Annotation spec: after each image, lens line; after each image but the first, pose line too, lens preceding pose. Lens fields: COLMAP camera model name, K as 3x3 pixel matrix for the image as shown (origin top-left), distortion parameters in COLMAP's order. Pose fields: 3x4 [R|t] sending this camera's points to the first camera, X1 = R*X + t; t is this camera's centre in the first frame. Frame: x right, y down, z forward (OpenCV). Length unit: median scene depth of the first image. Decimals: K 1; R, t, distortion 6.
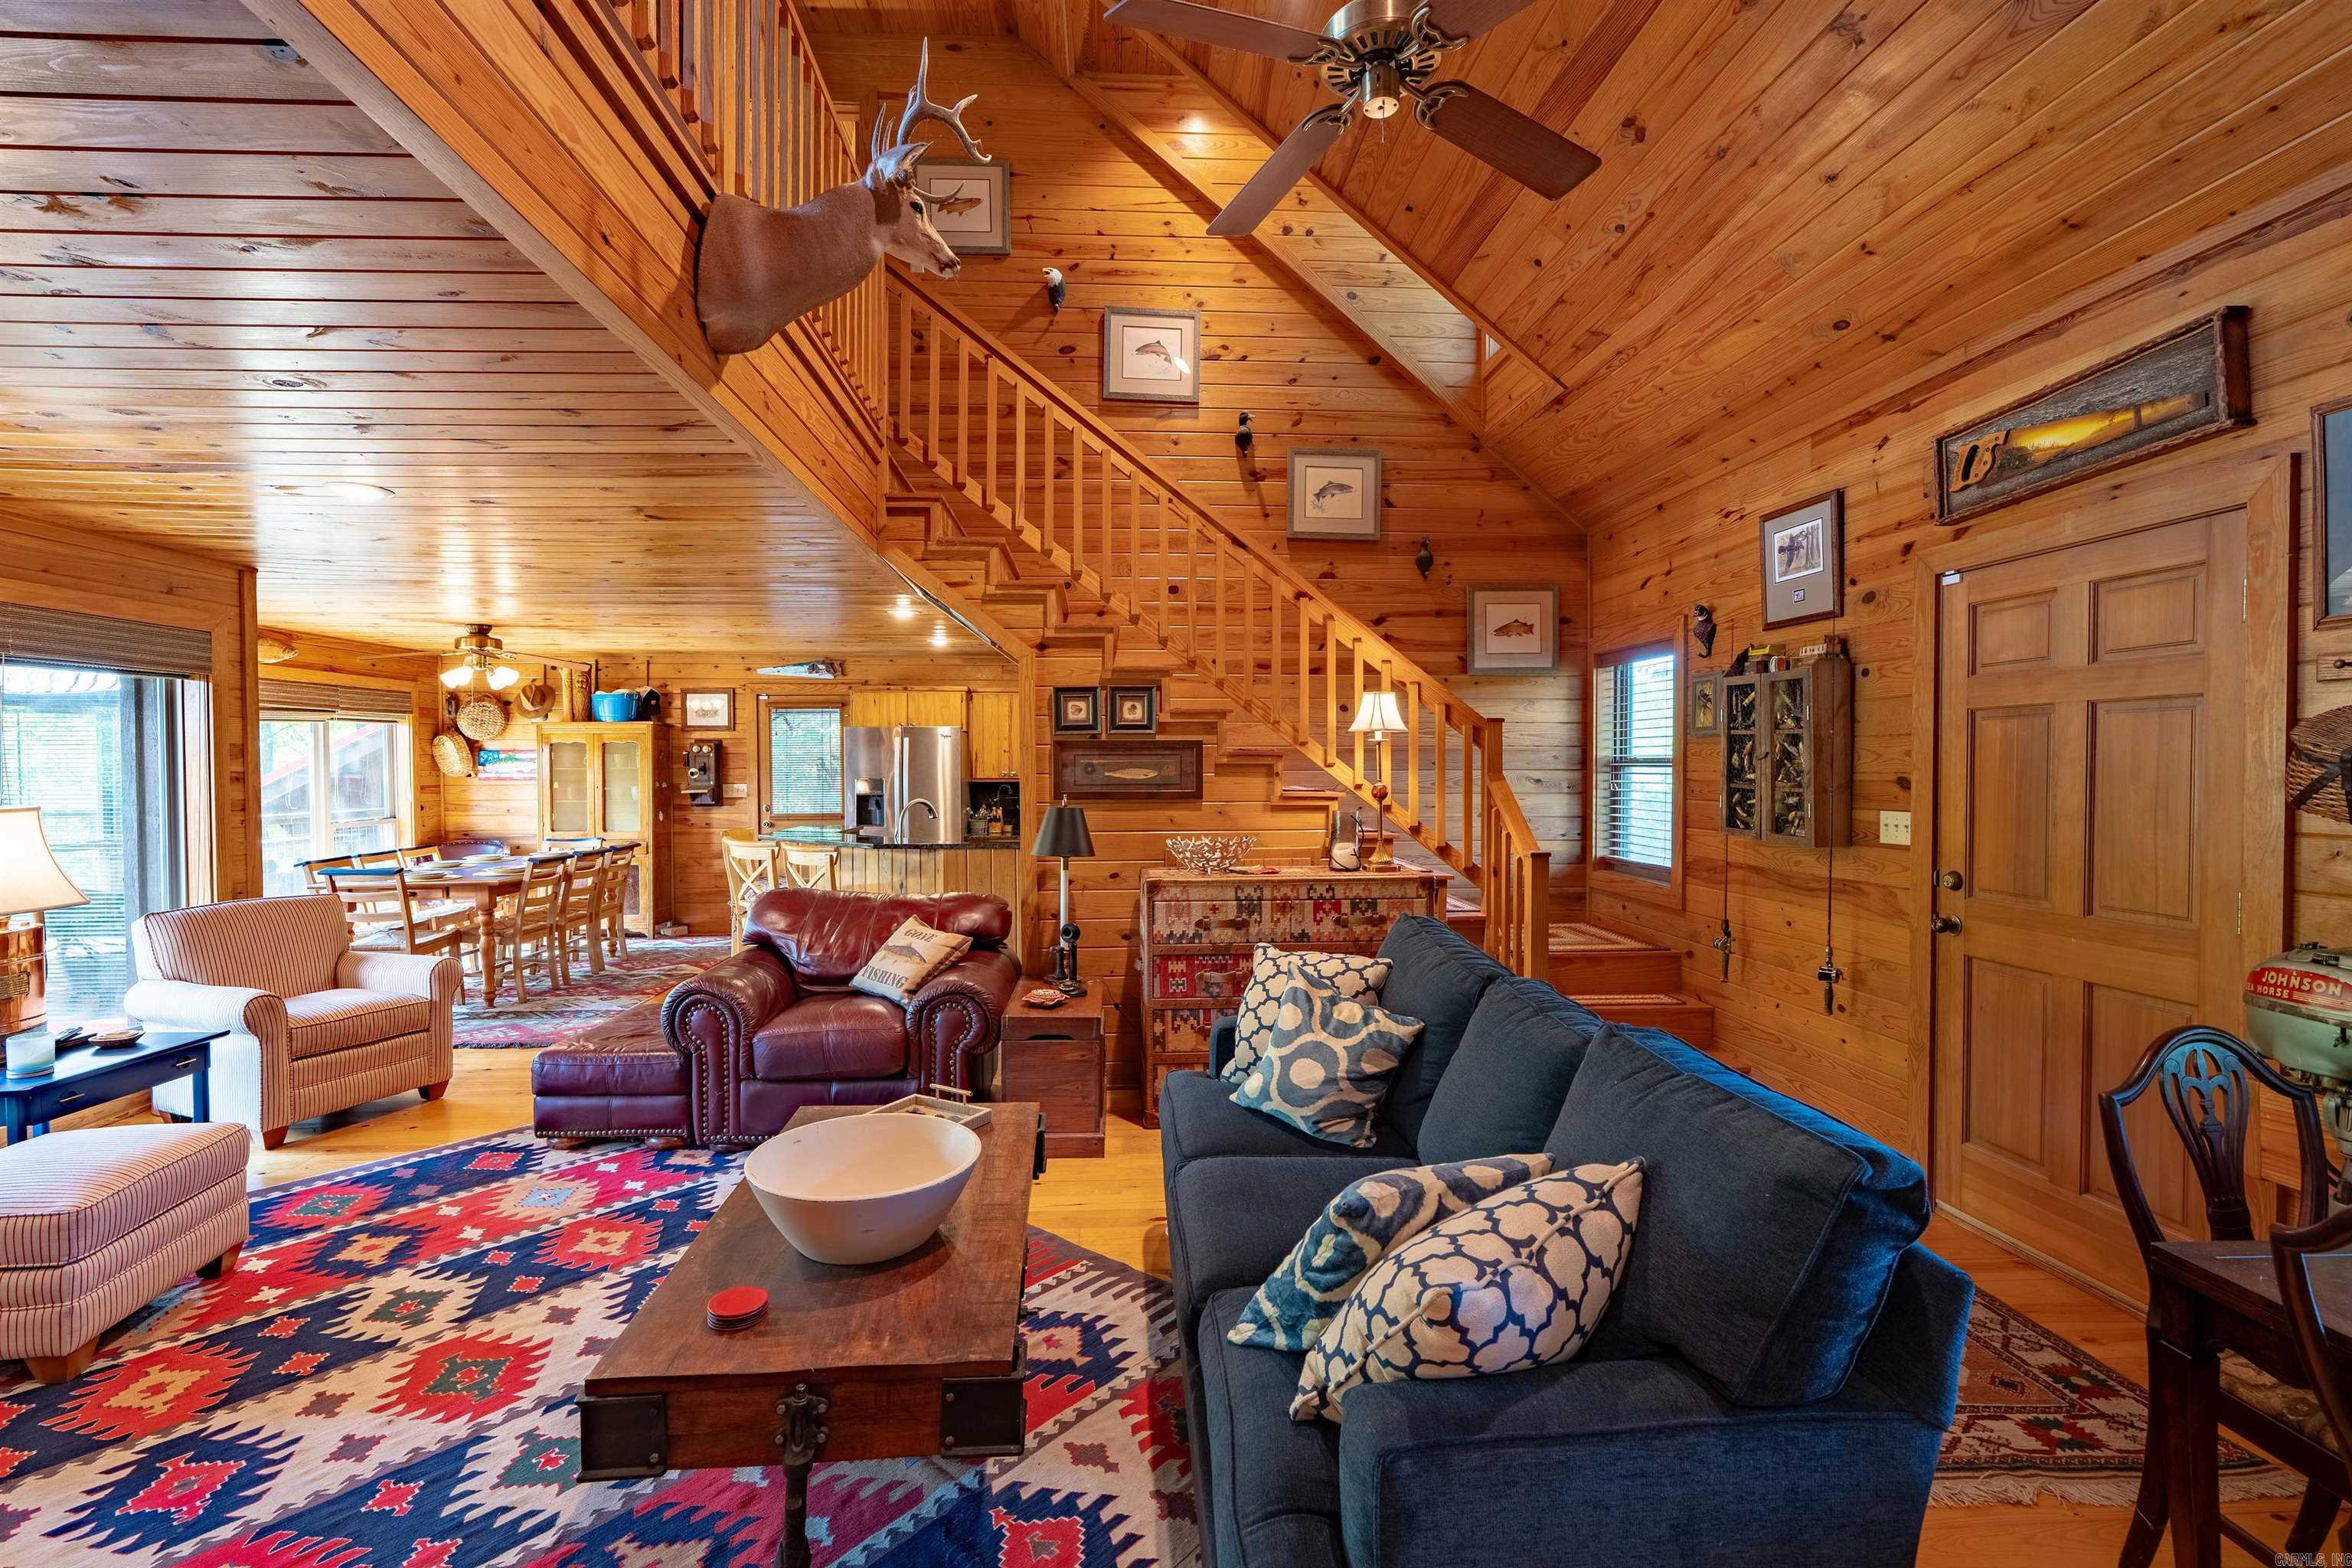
lens RADIAL K [[1054.5, 0, 1172.0], [0, 1054.5, 782.2], [0, 0, 1]] dist [-0.003305, 0.000517]
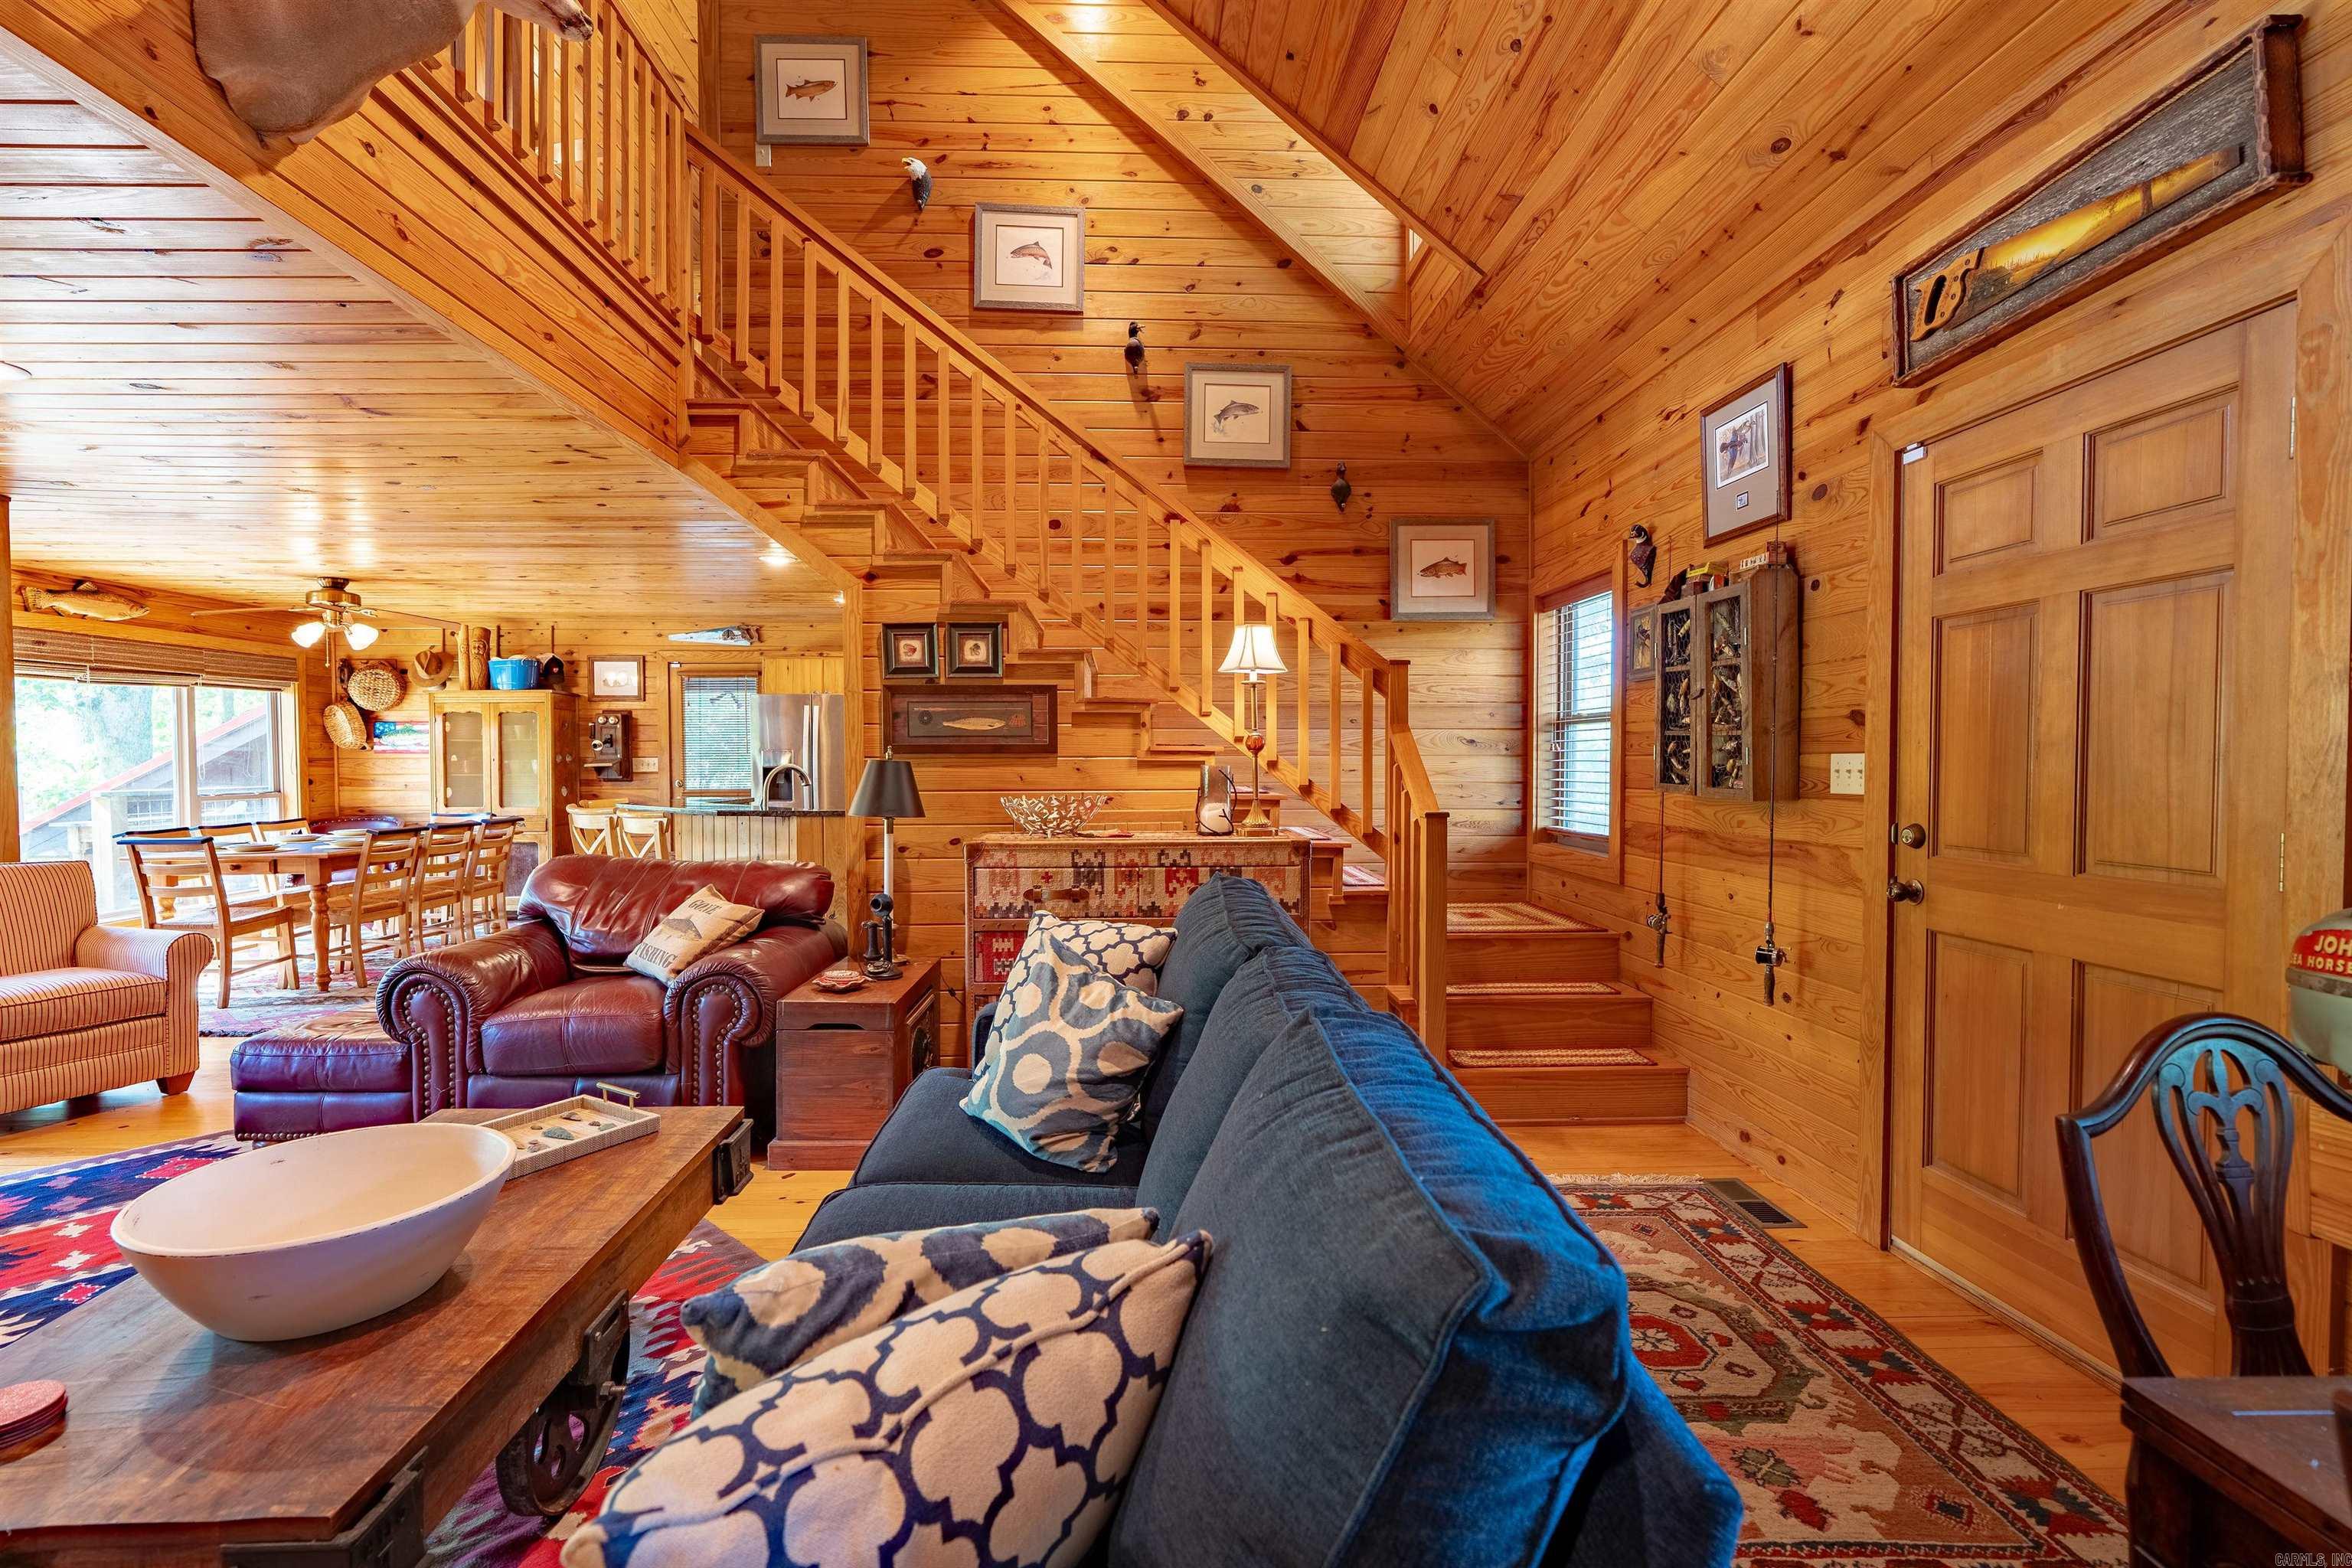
lens RADIAL K [[1054.5, 0, 1171.1], [0, 1054.5, 784.0], [0, 0, 1]] dist [-0.003178, 0.000754]
pose [[0.999768, 0.001101, -0.021489, 0.158100], [-0.000958, 0.999977, 0.006661, 0.039431], [0.021495, -0.006639, 0.999747, 0.154478]]
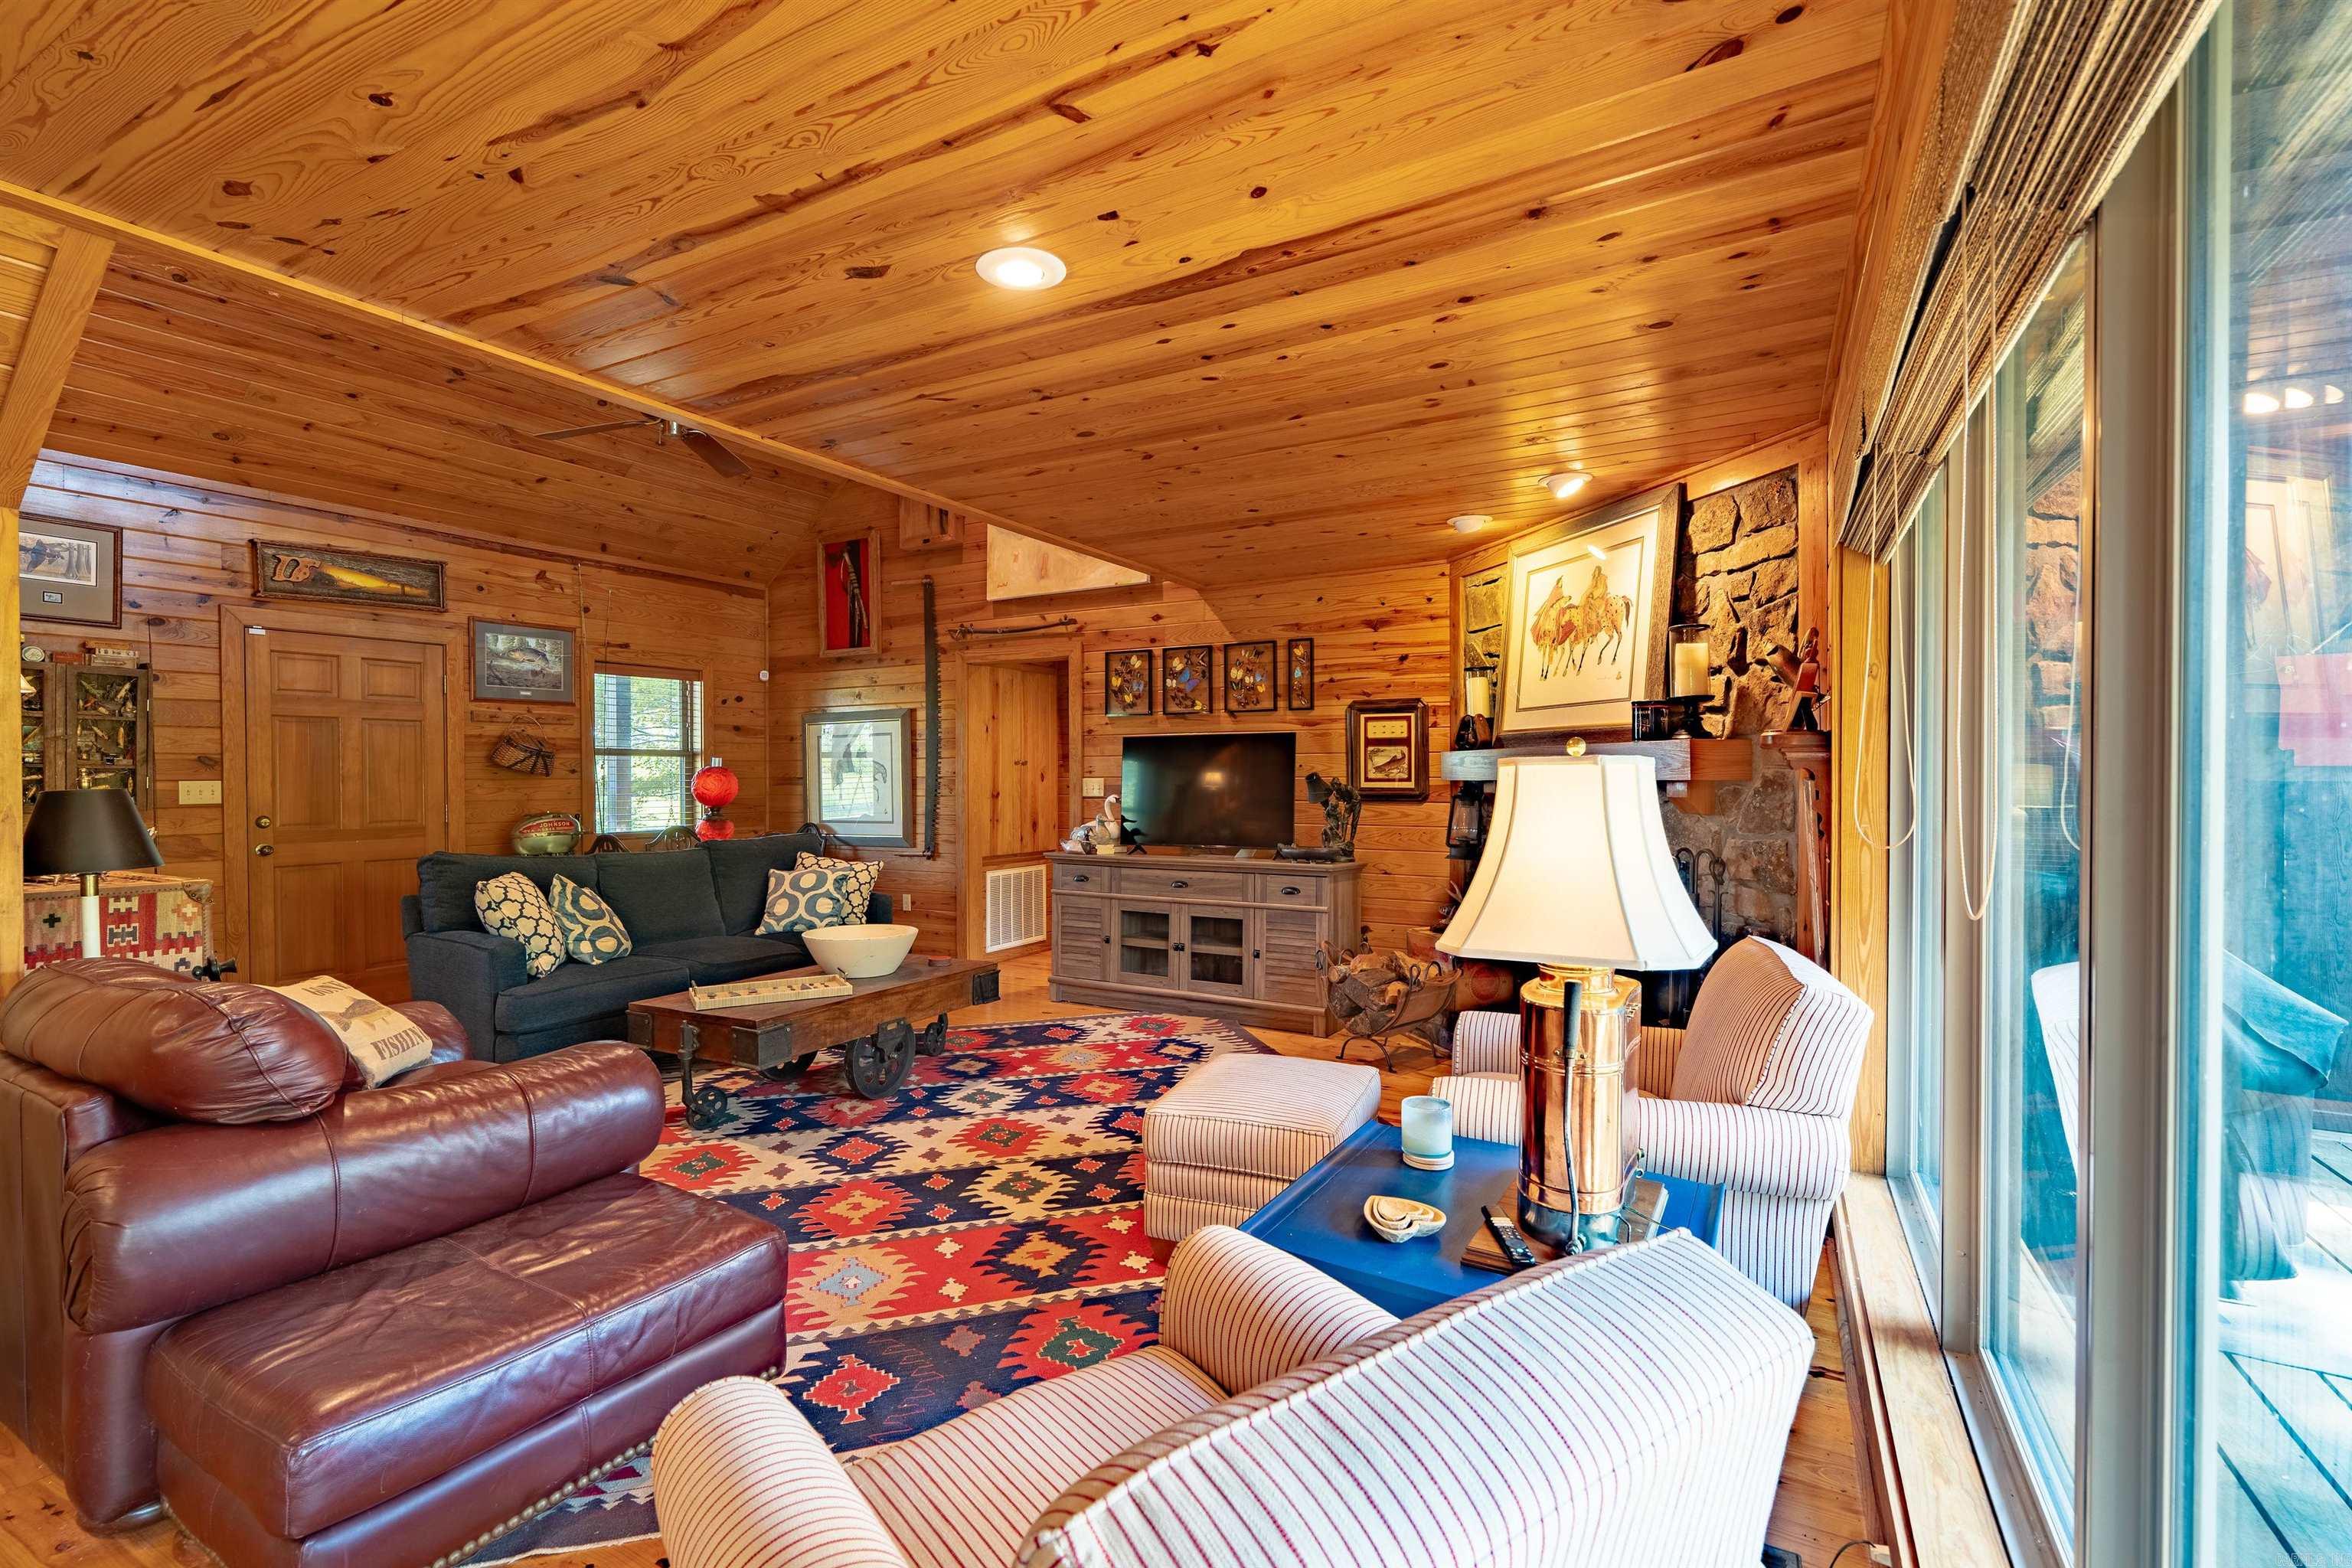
lens RADIAL K [[1054.7, 0, 1168.1], [0, 1054.7, 786.1], [0, 0, 1]] dist [-0.002311, 0.000834]
pose [[-0.837750, -0.000536, 0.546054, -1.000015], [0.014016, 0.999649, 0.022484, 0.017770], [-0.545874, 0.026490, -0.837448, 1.250944]]
